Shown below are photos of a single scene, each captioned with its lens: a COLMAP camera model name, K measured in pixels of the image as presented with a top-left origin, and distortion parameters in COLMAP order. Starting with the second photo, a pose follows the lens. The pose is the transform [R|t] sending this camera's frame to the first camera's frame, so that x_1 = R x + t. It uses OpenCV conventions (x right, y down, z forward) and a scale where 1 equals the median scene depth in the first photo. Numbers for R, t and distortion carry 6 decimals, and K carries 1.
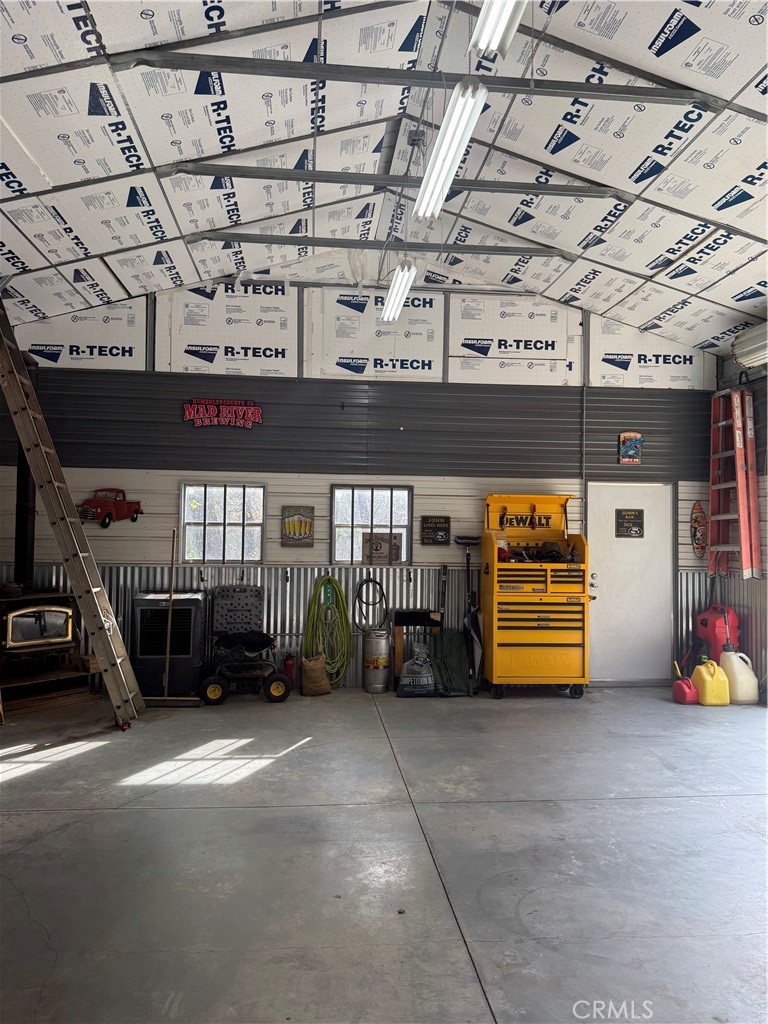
lens RADIAL K [[717.5, 0, 384.0], [0, 717.5, 512.0], [0, 0, 1]] dist [0.161048, -0.292473]
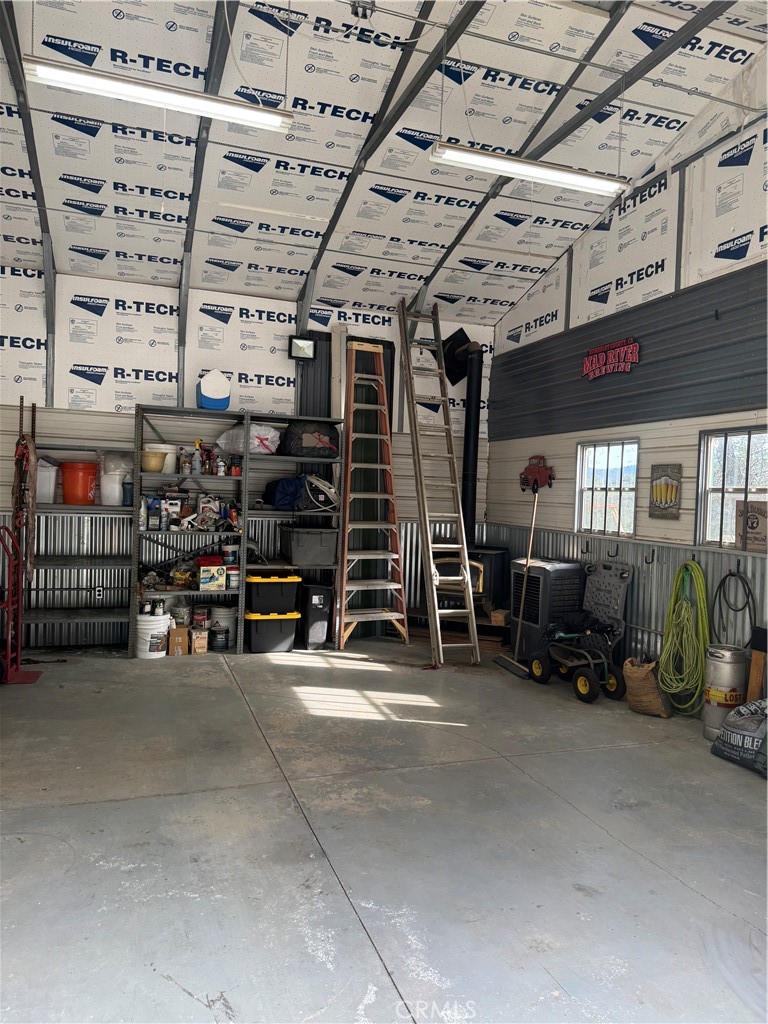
lens RADIAL K [[728.9, 0, 384.0], [0, 728.9, 512.0], [0, 0, 1]] dist [0.071463, -0.106079]
pose [[0.225387, 0.020620, -0.974051, 0.569608], [-0.000996, 0.999780, 0.020934, 0.026120], [0.974269, -0.003748, 0.225358, 0.545553]]
